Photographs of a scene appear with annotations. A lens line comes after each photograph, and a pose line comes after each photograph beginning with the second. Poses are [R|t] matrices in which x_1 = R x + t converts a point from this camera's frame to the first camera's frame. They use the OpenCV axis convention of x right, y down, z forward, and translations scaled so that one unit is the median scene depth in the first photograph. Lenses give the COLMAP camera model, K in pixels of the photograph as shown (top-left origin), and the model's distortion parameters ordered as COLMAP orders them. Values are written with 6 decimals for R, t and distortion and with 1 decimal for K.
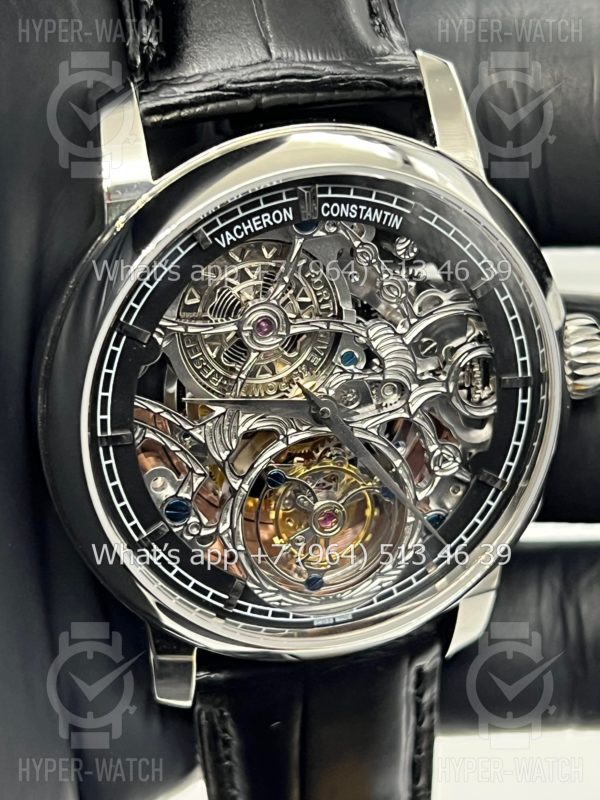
lens RADIAL K [[1896.3, 0, 295.2], [0, 1896.3, 398.8], [0, 0, 1]] dist [0.211072, 0.000000]
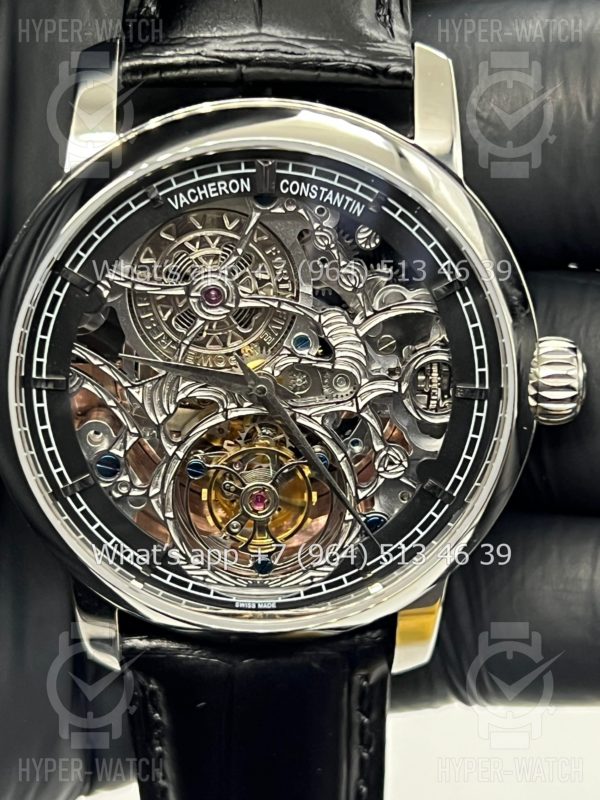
lens RADIAL K [[1896.3, 0, 304.5], [0, 1896.3, 402.5], [0, 0, 1]] dist [0.211072, 0.000000]
pose [[0.963543, 0.145959, -0.224235, 0.259174], [-0.156219, 0.987308, -0.028618, 0.038195], [0.217212, 0.062604, 0.974115, 0.039770]]
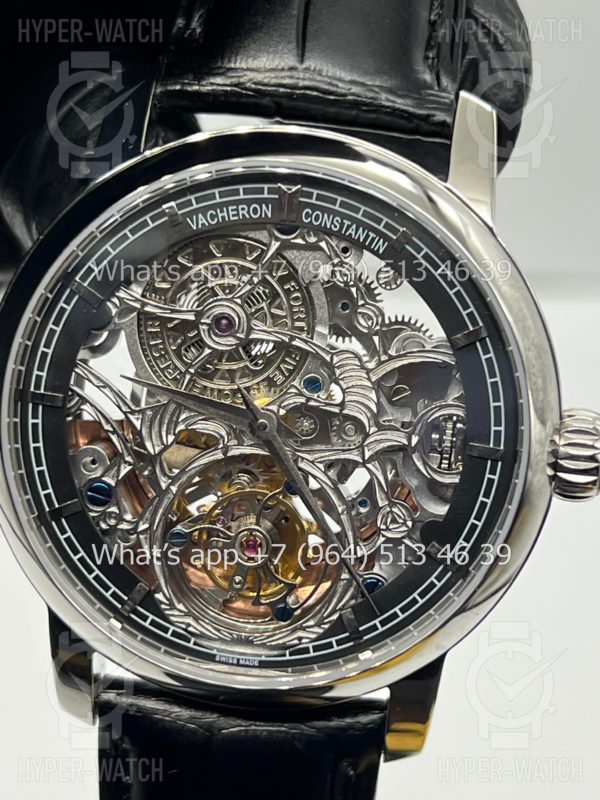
lens RADIAL K [[1896.3, 0, 298.2], [0, 1896.3, 406.4], [0, 0, 1]] dist [0.211072, 0.000000]
pose [[0.919133, 0.199415, -0.339748, 0.348895], [-0.263062, 0.952648, -0.152516, 0.136675], [0.293246, 0.229557, 0.928068, 0.126880]]
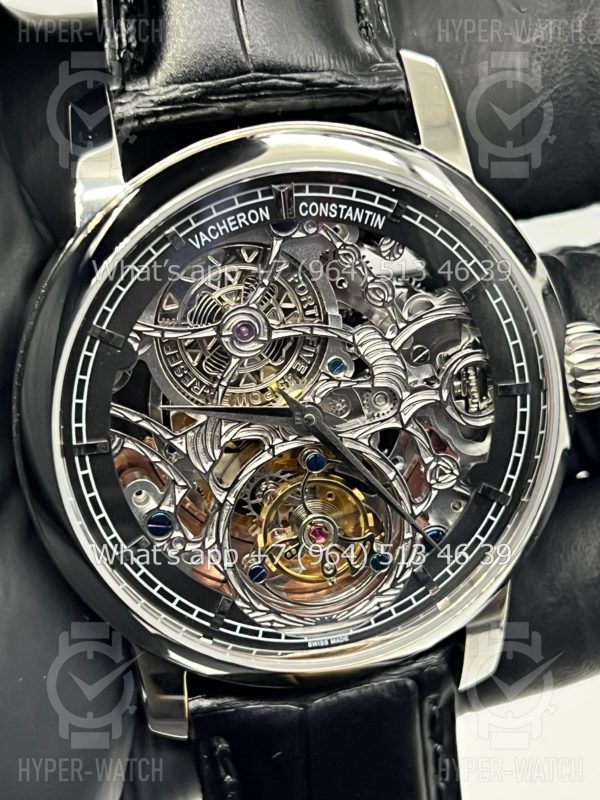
lens RADIAL K [[1896.3, 0, 296.5], [0, 1896.3, 405.8], [0, 0, 1]] dist [0.211072, 0.000000]
pose [[0.996399, -0.019837, -0.082441, 0.088427], [0.013382, 0.996853, -0.078129, 0.075222], [0.083731, 0.076744, 0.993529, 0.039004]]
